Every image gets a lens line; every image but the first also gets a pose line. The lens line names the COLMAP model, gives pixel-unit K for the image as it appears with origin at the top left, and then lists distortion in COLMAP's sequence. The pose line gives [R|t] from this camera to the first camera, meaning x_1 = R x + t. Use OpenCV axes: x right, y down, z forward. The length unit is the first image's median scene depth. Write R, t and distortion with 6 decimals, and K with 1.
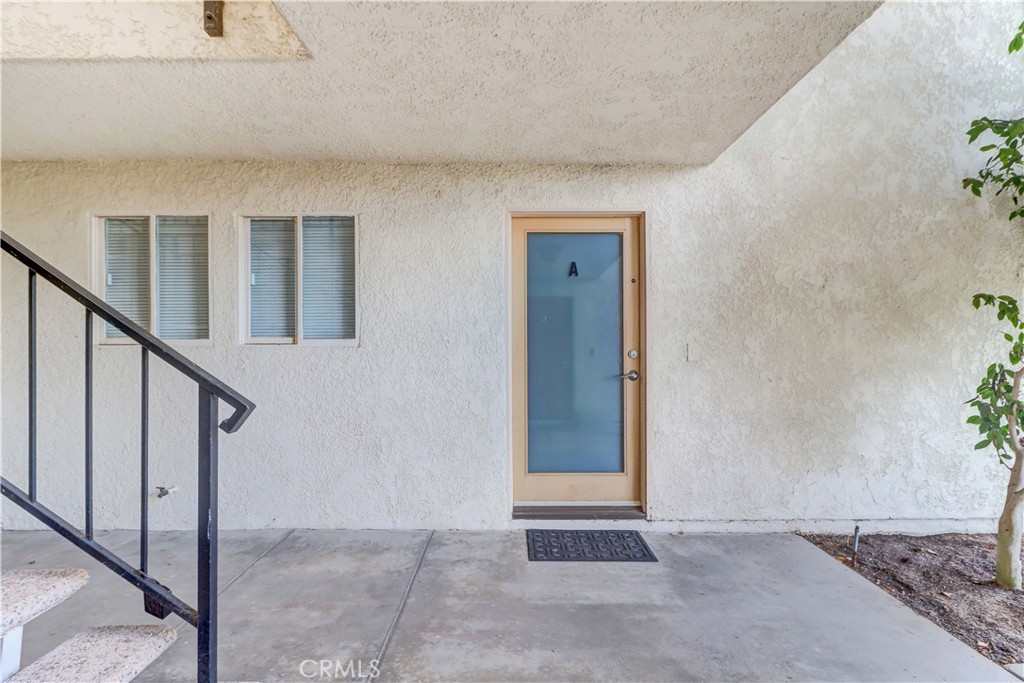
lens RADIAL K [[480.1, 0, 517.8], [0, 480.1, 330.0], [0, 0, 1]] dist [0.025592, -0.015158]
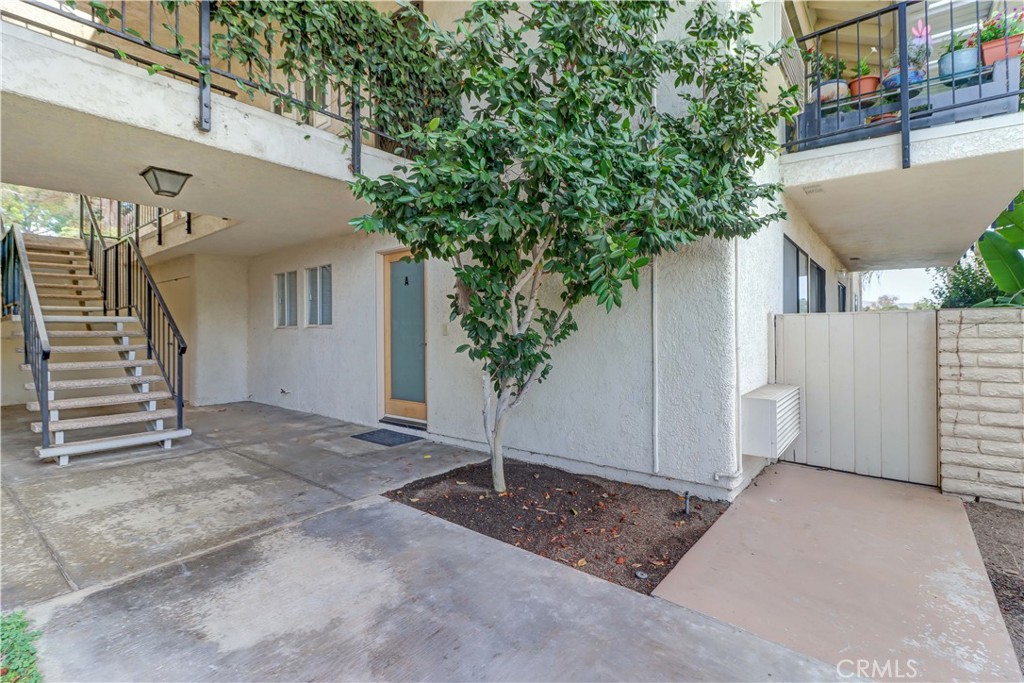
lens RADIAL K [[480.1, 0, 517.8], [0, 480.1, 330.0], [0, 0, 1]] dist [0.025592, -0.015158]
pose [[0.771667, -0.007960, -0.635977, 1.517762], [0.027374, 0.999411, 0.020706, 0.021152], [0.635437, -0.033387, 0.771430, -0.052017]]
